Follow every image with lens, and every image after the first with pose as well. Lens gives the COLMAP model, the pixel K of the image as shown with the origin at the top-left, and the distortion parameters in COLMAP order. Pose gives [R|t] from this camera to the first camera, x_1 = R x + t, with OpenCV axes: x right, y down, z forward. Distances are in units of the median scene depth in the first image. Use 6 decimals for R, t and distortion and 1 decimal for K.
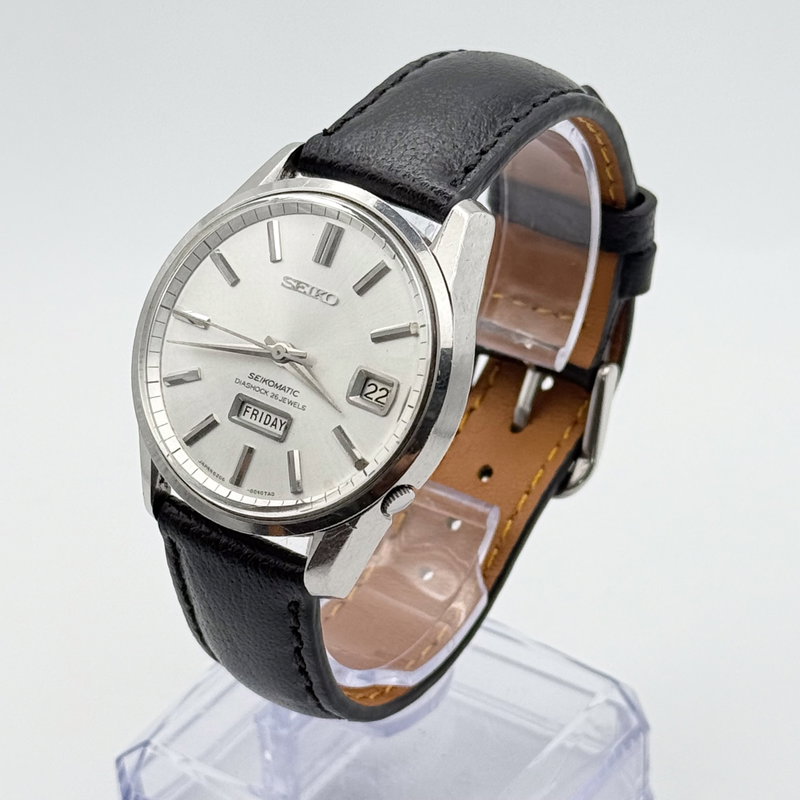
lens RADIAL K [[2955.6, 0, 428.7], [0, 2955.6, 400.5], [0, 0, 1]] dist [0.135456, -5.677785]
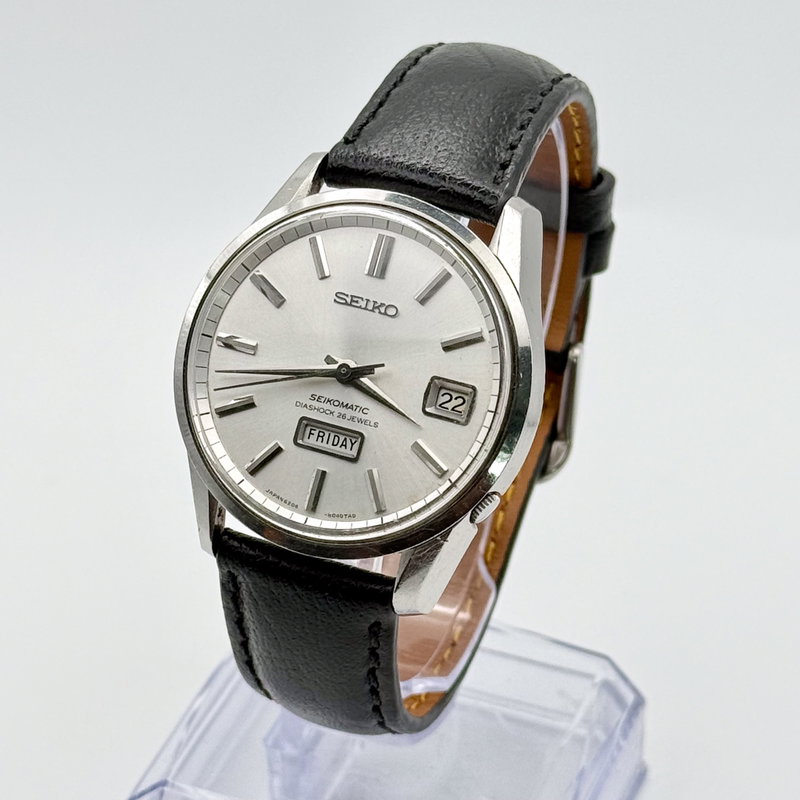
lens RADIAL K [[2955.6, 0, 428.7], [0, 2955.6, 400.5], [0, 0, 1]] dist [0.135456, -5.677785]
pose [[0.973899, -0.103916, 0.201799, -0.217285], [0.099928, 0.994546, 0.029877, -0.032283], [-0.203803, -0.008932, 0.978971, 0.040329]]
